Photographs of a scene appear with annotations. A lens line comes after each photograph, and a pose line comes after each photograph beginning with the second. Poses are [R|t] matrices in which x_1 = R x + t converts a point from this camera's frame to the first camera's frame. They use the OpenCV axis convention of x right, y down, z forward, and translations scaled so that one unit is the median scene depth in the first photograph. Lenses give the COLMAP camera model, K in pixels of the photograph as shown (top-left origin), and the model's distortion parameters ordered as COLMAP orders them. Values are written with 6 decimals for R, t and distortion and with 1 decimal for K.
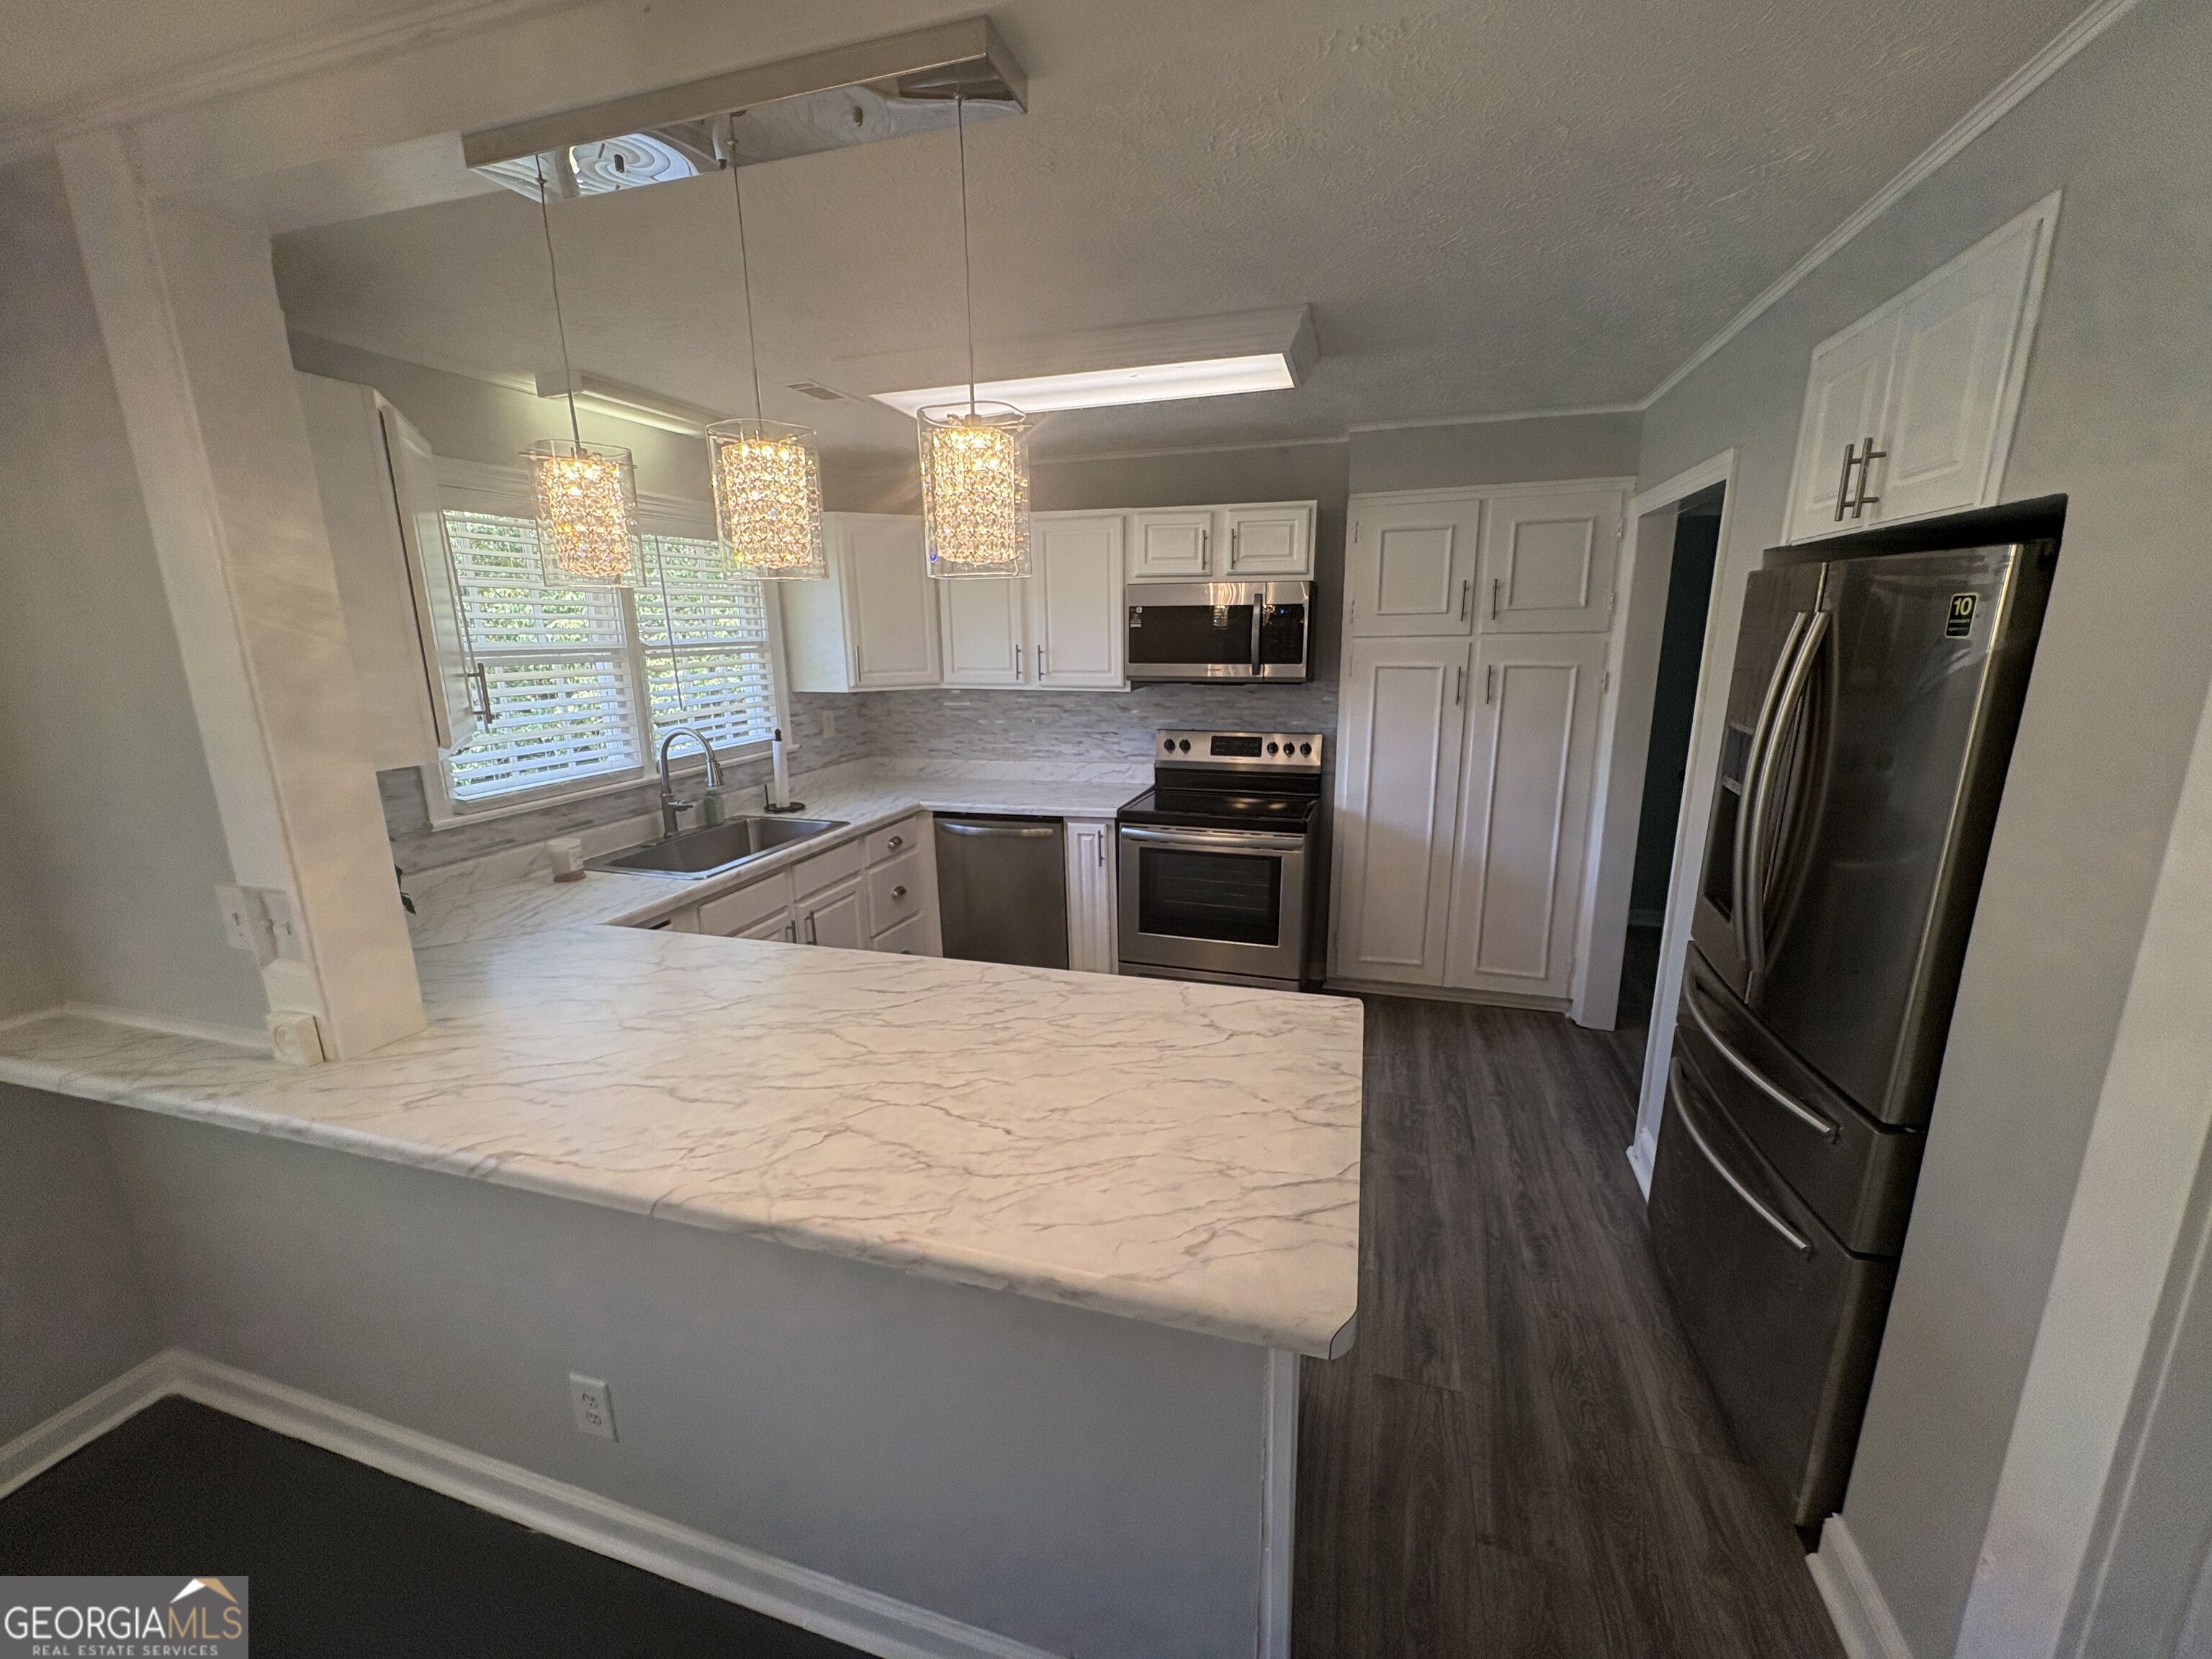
lens RADIAL K [[879.0, 0, 1110.6], [0, 879.0, 828.7], [0, 0, 1]] dist [-0.001530, -0.000021]
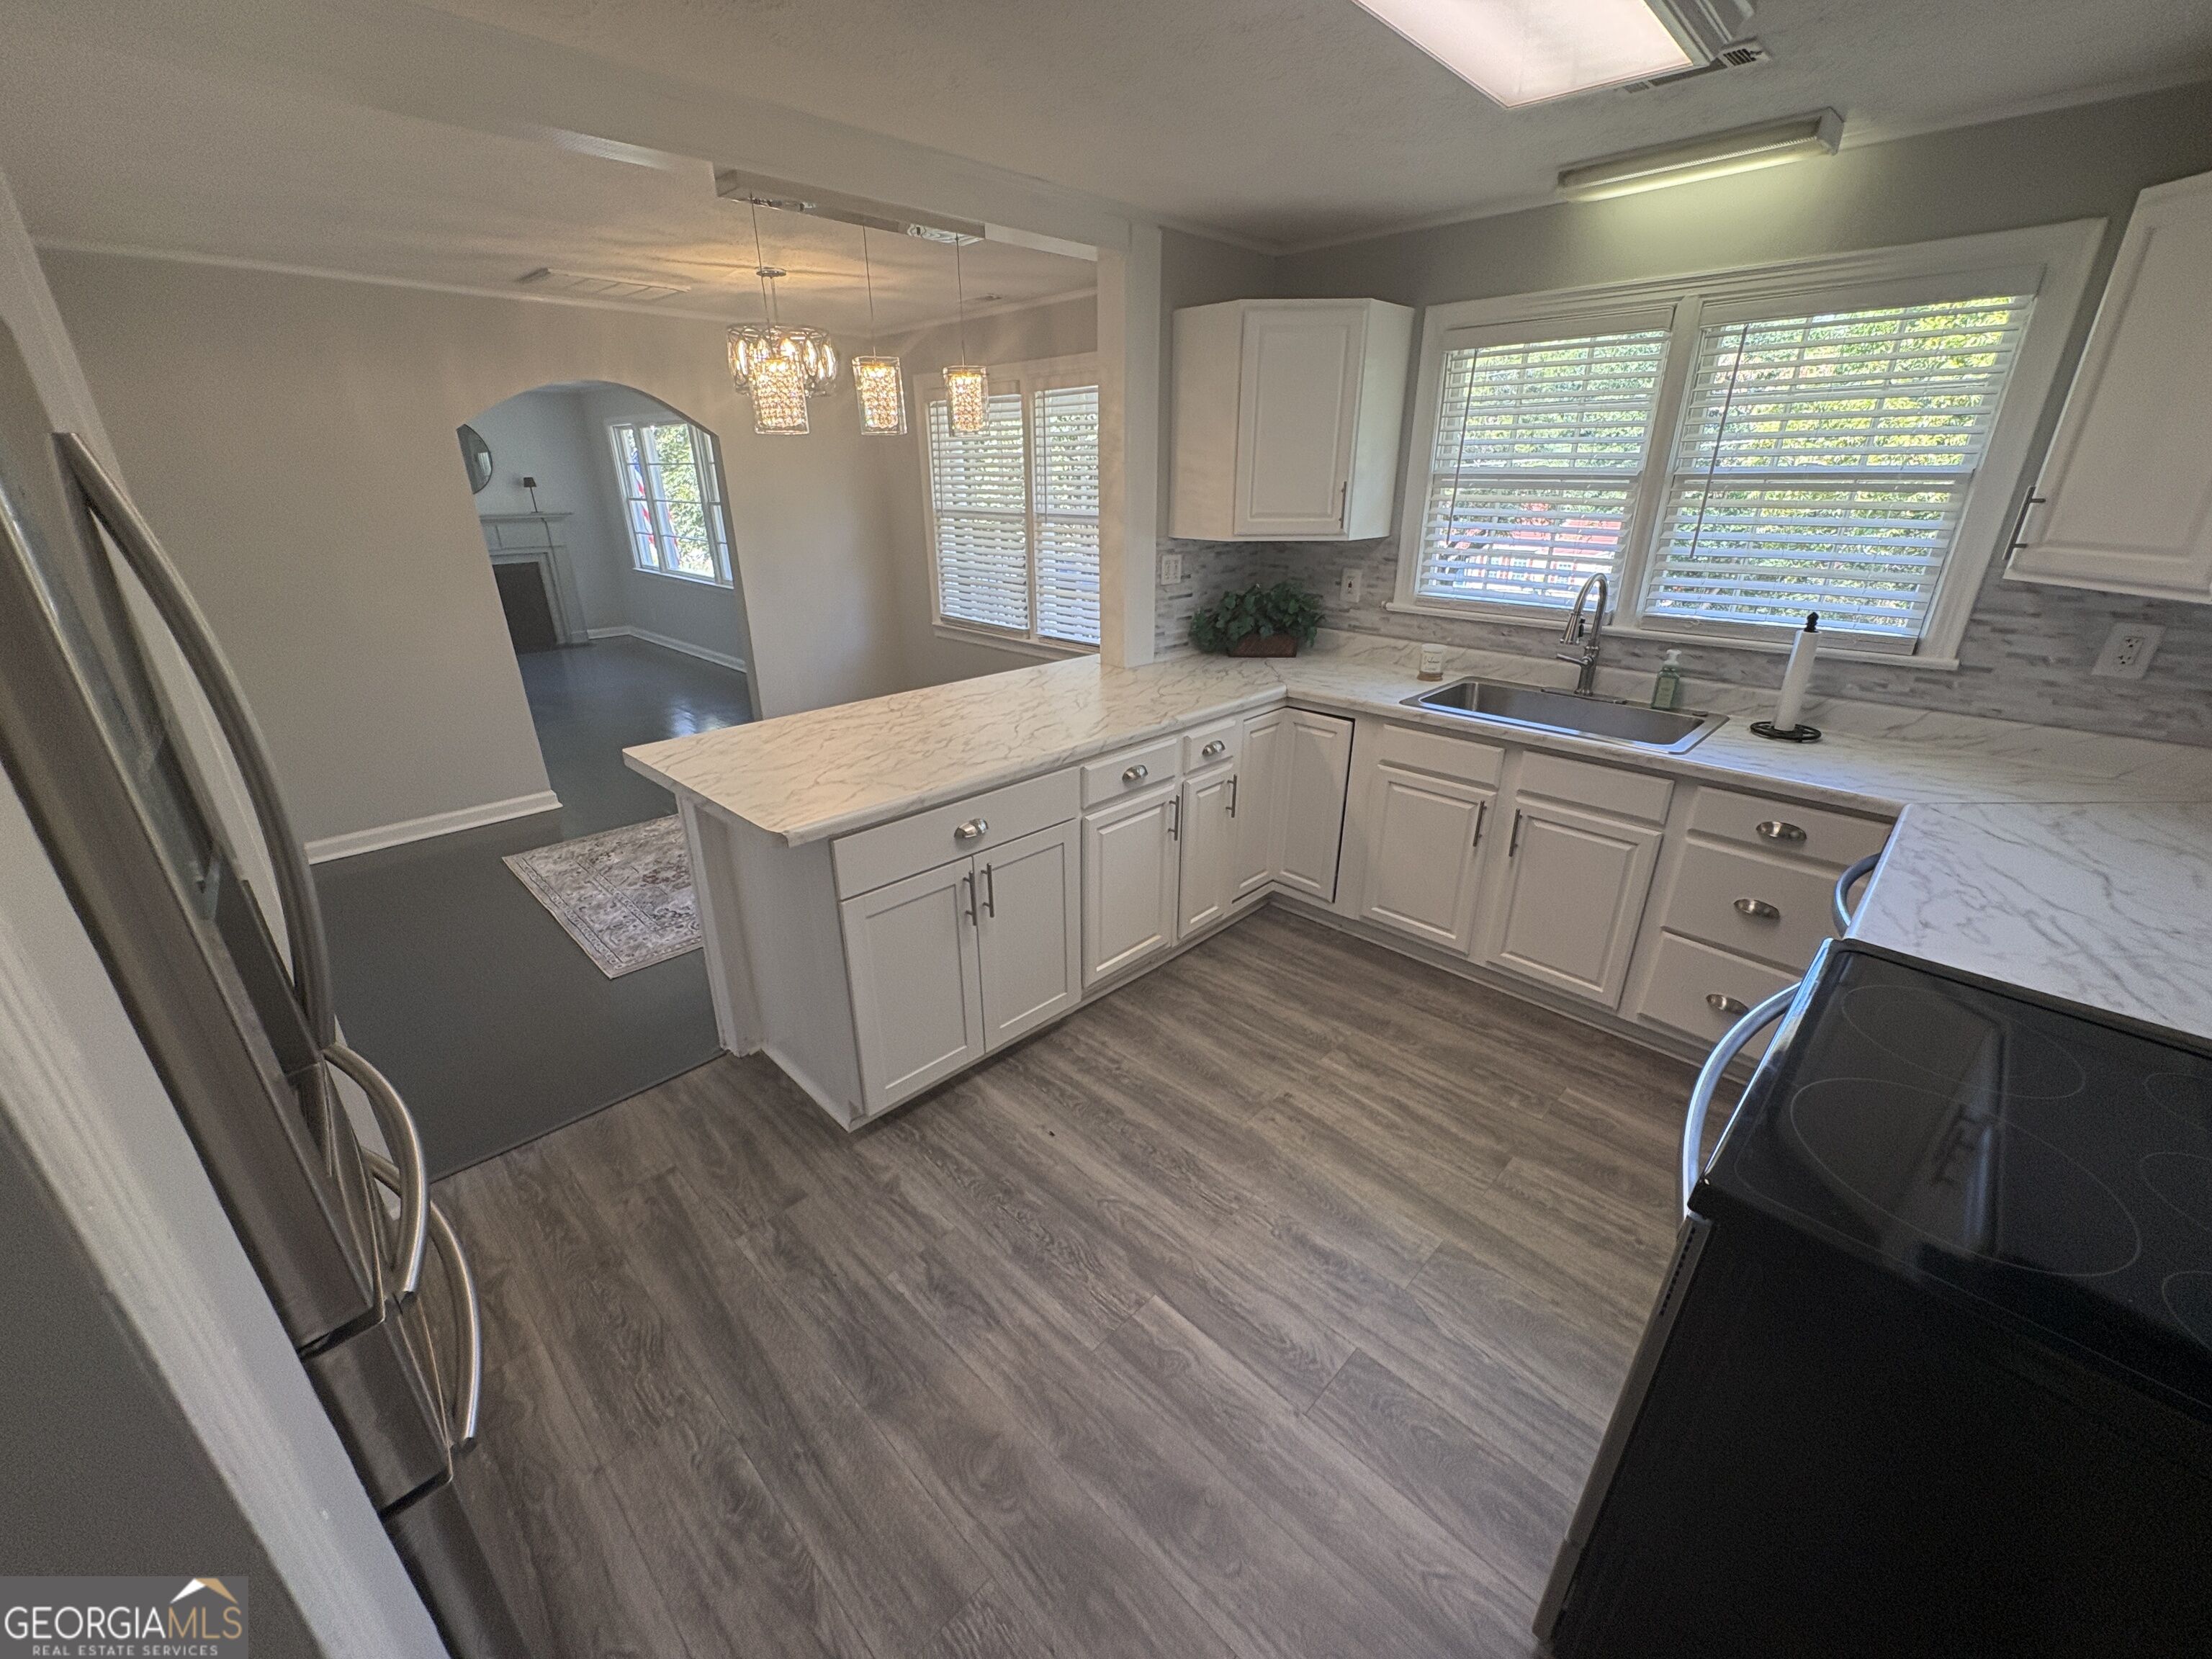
lens RADIAL K [[879.0, 0, 1103.7], [0, 879.0, 827.4], [0, 0, 1]] dist [-0.001530, -0.000021]
pose [[-0.464575, 0.348251, -0.814182, 0.485420], [-0.189322, 0.859106, 0.475494, -0.196335], [0.865059, 0.375045, -0.333187, 0.857109]]
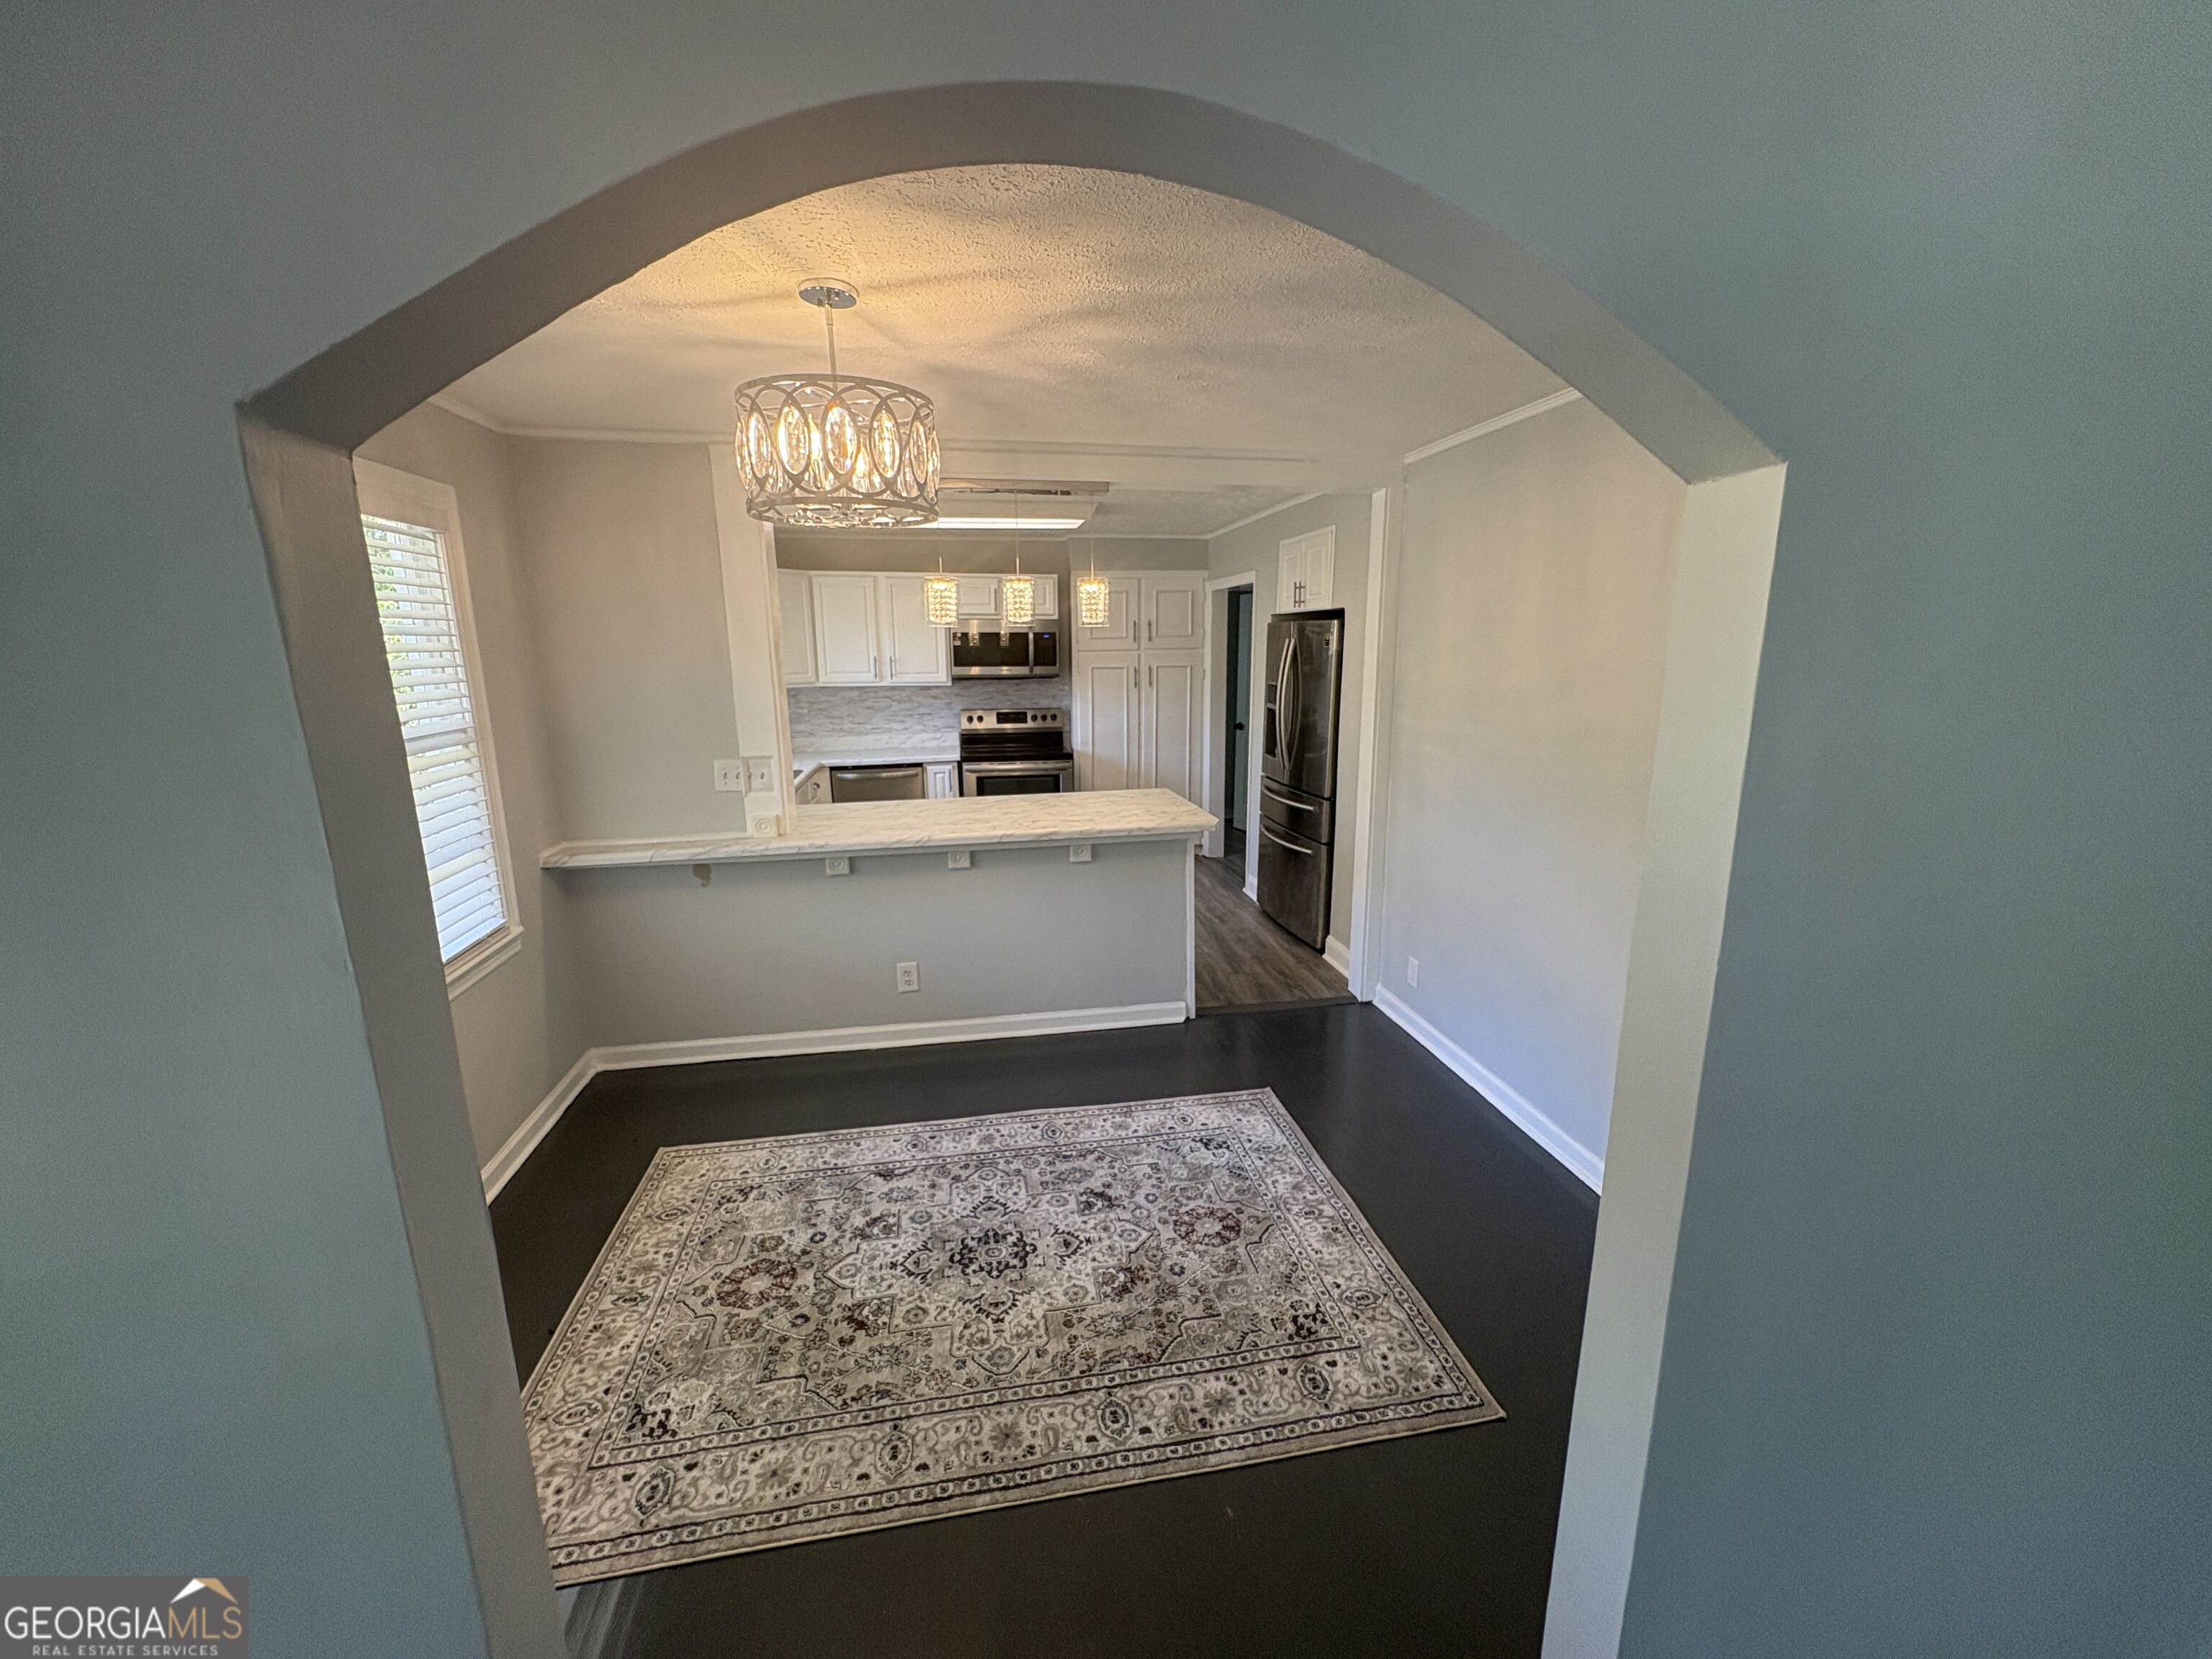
lens RADIAL K [[879.0, 0, 1106.3], [0, 879.0, 823.6], [0, 0, 1]] dist [-0.001530, -0.000021]
pose [[0.888402, -0.087554, 0.450639, -0.523814], [0.101366, 0.994828, -0.006551, 0.150675], [-0.447734, 0.051500, 0.892682, -0.611162]]
